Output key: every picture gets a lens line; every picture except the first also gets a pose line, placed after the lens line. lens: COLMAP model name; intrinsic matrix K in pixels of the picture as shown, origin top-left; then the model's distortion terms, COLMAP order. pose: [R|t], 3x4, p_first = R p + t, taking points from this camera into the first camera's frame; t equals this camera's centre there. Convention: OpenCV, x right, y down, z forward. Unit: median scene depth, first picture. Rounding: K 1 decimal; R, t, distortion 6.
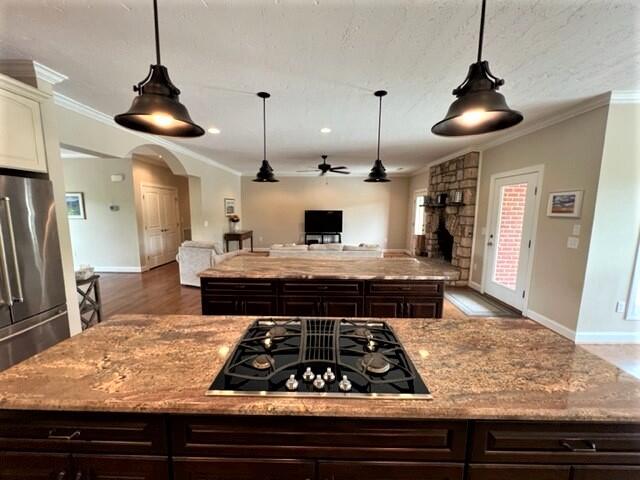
lens RADIAL K [[257.3, 0, 318.9], [0, 257.3, 240.5], [0, 0, 1]] dist [-0.003205, 0.001068]
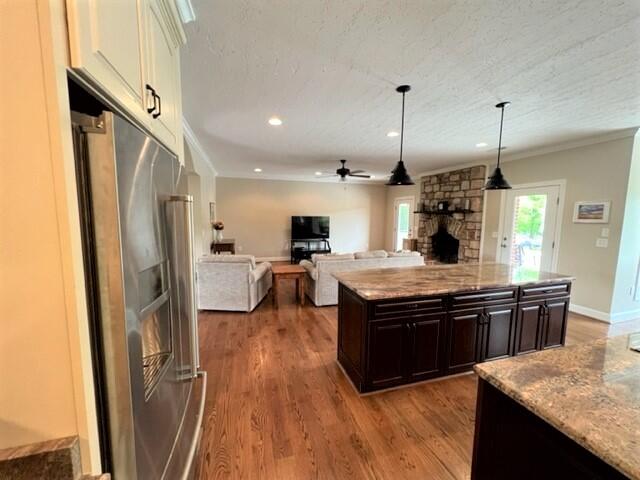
lens RADIAL K [[257.3, 0, 320.1], [0, 257.3, 240.1], [0, 0, 1]] dist [-0.003205, 0.001068]
pose [[0.952921, -0.026606, 0.302049, -0.411415], [0.033446, 0.999287, -0.017496, -0.017225], [-0.301368, 0.026775, 0.953132, 0.131050]]
